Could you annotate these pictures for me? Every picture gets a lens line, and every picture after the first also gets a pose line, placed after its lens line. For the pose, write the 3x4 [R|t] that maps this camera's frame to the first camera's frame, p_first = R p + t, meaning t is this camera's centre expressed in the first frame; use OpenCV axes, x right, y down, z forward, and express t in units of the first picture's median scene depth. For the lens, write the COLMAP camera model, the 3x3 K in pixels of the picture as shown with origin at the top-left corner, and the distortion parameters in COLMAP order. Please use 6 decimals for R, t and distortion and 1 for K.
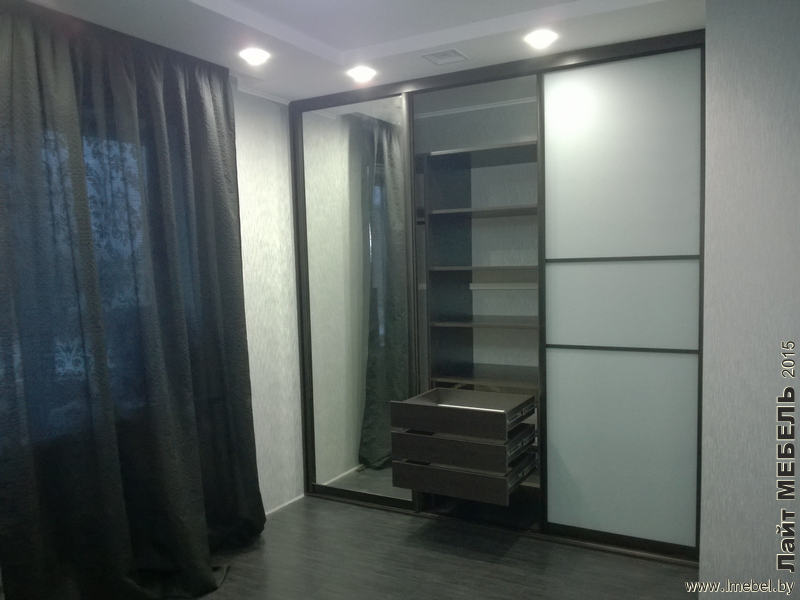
lens RADIAL K [[676.0, 0, 402.5], [0, 676.0, 303.4], [0, 0, 1]] dist [-0.023518, -0.033150]
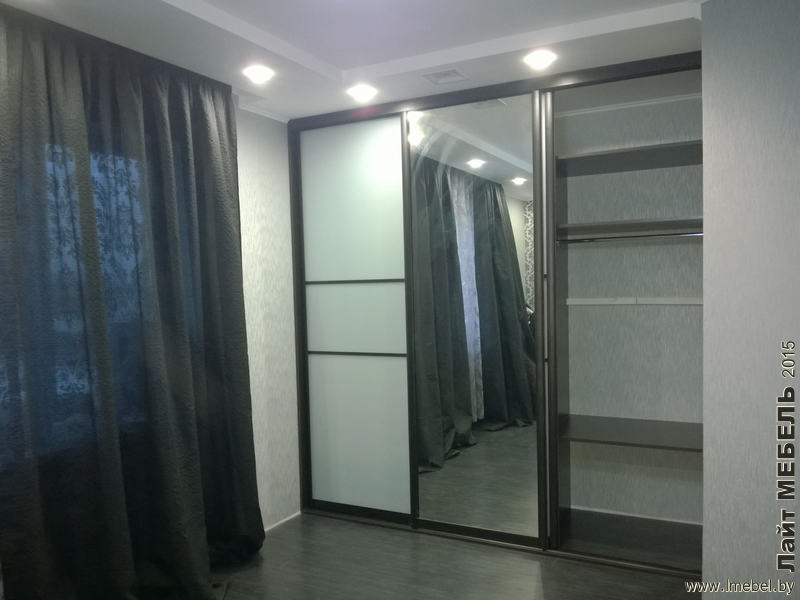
lens RADIAL K [[676.0, 0, 402.0], [0, 676.0, 301.5], [0, 0, 1]] dist [-0.023518, -0.033150]
pose [[0.999660, 0.000974, 0.026061, -0.029627], [-0.000080, 0.999413, -0.034262, 0.010363], [-0.026079, 0.034248, 0.999073, -0.008422]]
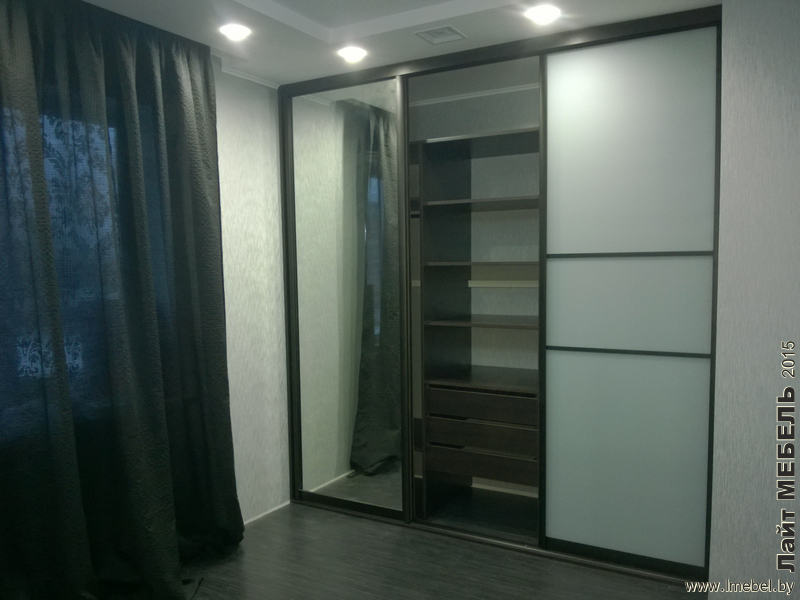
lens RADIAL K [[676.0, 0, 406.1], [0, 676.0, 305.2], [0, 0, 1]] dist [-0.023518, -0.033150]
pose [[0.999856, 0.012403, -0.011549, 0.032095], [-0.012381, 0.999921, 0.002013, 0.005544], [0.011573, -0.001870, 0.999931, 0.072685]]
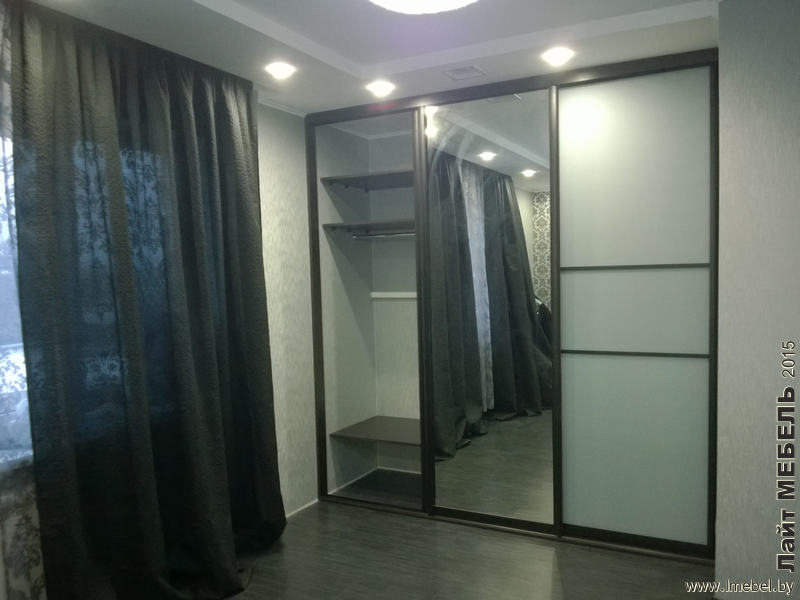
lens RADIAL K [[676.0, 0, 400.1], [0, 676.0, 302.1], [0, 0, 1]] dist [-0.023518, -0.033150]
pose [[0.999753, 0.000637, 0.022224, -0.059118], [-0.000232, 0.999834, -0.018241, 0.006825], [-0.022232, 0.018231, 0.999587, -0.029969]]
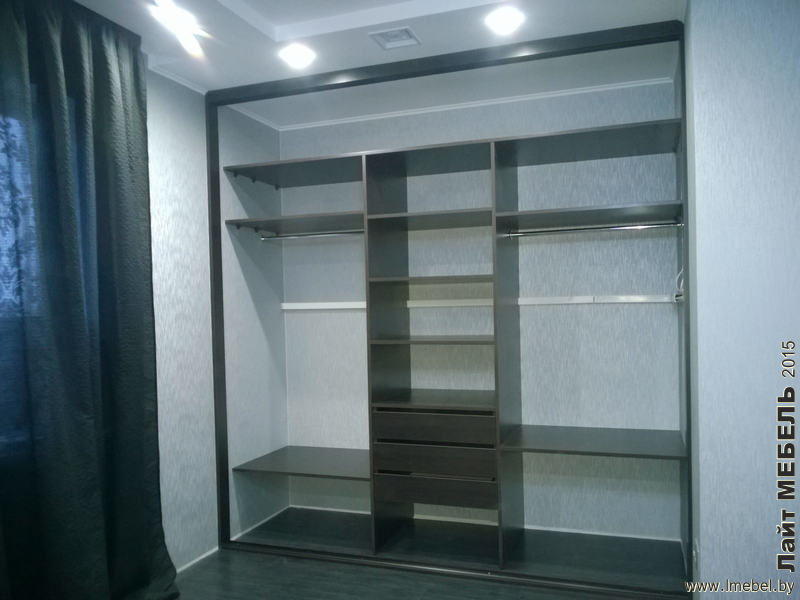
lens RADIAL K [[676.0, 0, 405.1], [0, 676.0, 307.9], [0, 0, 1]] dist [-0.023518, -0.033150]
pose [[0.985040, 0.001942, 0.172314, -0.079942], [0.008528, 0.998162, -0.059997, 0.047201], [-0.172114, 0.060569, 0.983213, 0.144762]]
